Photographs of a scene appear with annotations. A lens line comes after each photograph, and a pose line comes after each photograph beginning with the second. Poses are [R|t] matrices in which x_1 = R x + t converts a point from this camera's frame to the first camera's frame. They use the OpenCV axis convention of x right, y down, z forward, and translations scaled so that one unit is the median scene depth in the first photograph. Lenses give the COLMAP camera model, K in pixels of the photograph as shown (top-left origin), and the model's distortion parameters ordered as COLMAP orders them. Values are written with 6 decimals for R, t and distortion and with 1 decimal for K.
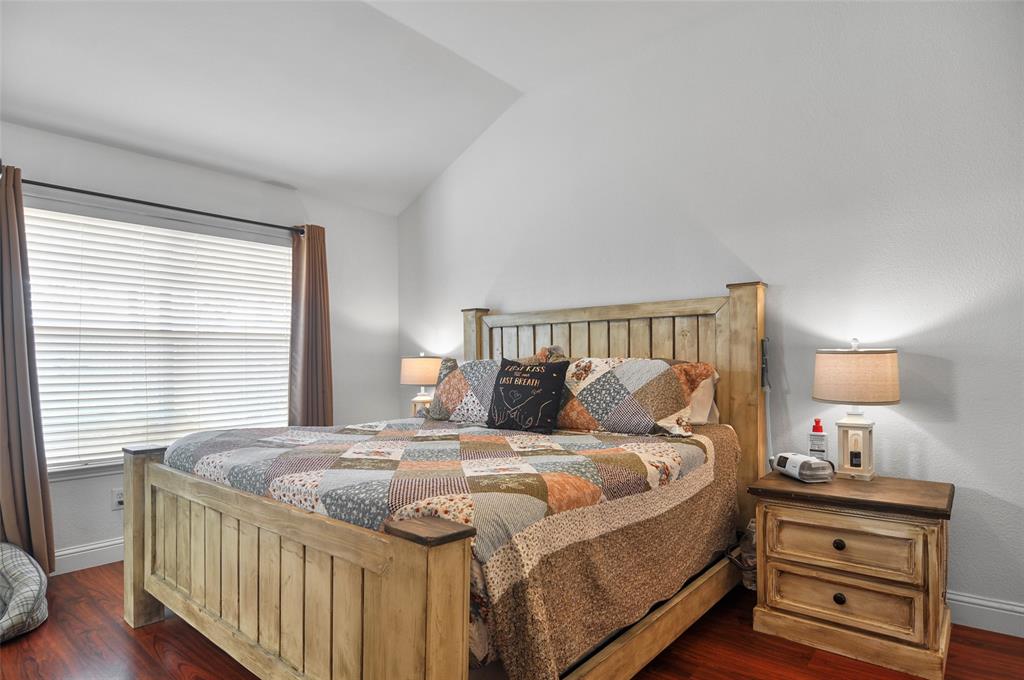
lens RADIAL K [[552.0, 0, 516.0], [0, 552.0, 359.5], [0, 0, 1]] dist [-0.007274, -0.000722]
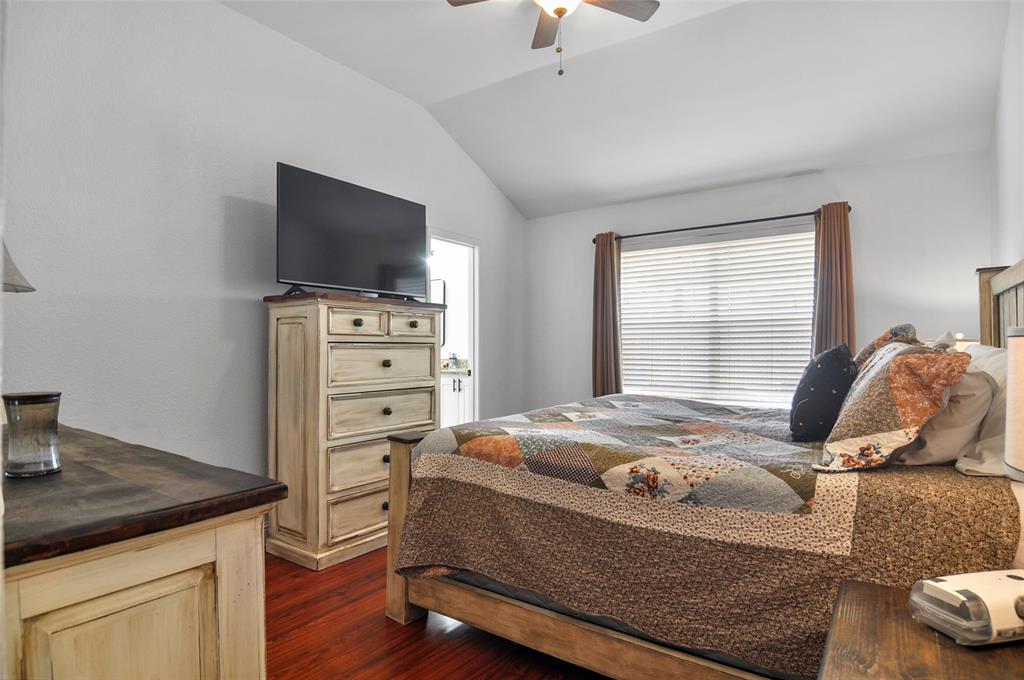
lens RADIAL K [[552.0, 0, 511.6], [0, 552.0, 341.6], [0, 0, 1]] dist [-0.007274, -0.000722]
pose [[0.104368, -0.000598, -0.994539, 0.743671], [0.002422, 0.999997, -0.000347, -0.005833], [0.994536, -0.002372, 0.104370, 0.488878]]
